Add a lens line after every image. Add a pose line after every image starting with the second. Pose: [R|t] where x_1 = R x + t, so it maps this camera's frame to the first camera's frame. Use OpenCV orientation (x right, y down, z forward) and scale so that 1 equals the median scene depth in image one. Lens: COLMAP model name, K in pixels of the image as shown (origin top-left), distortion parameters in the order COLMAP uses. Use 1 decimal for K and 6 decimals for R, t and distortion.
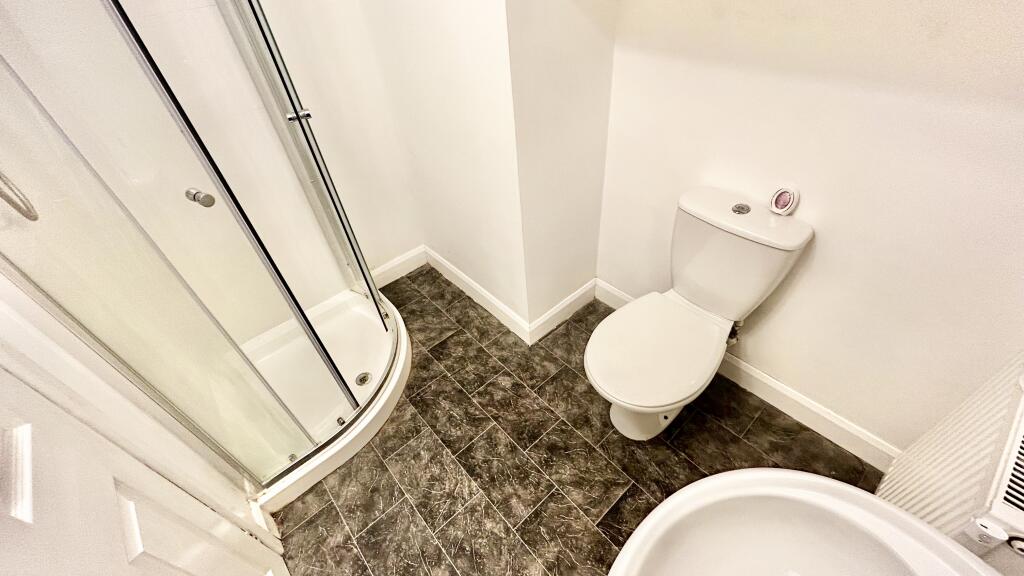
lens RADIAL K [[417.8, 0, 513.4], [0, 417.8, 291.2], [0, 0, 1]] dist [0.001737, -0.000215]
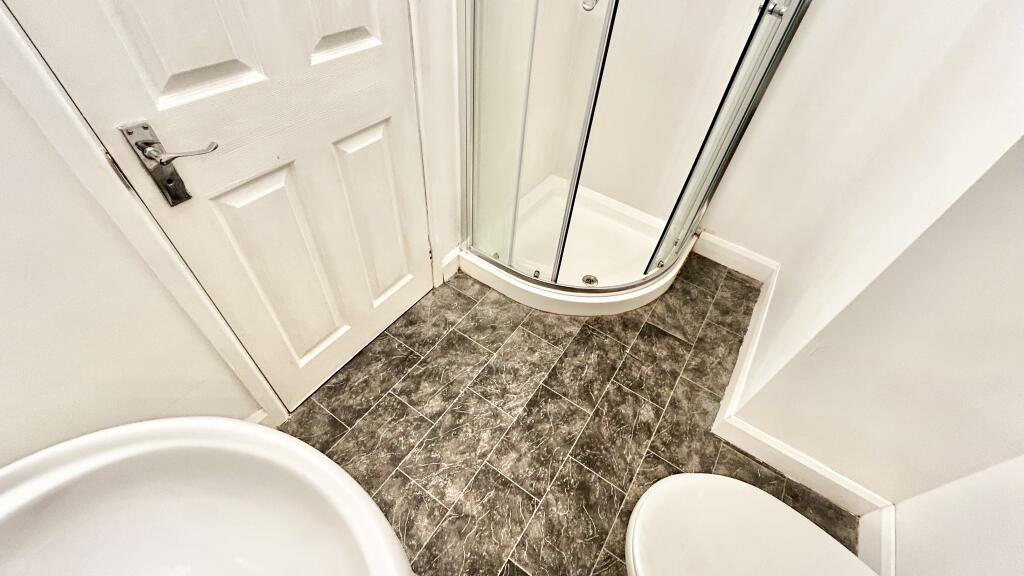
lens RADIAL K [[417.8, 0, 512.6], [0, 417.8, 286.1], [0, 0, 1]] dist [0.001737, -0.000215]
pose [[0.244851, 0.769975, -0.589225, 0.218231], [-0.722593, 0.550120, 0.418602, -0.075590], [0.646458, 0.323275, 0.691076, 0.203735]]
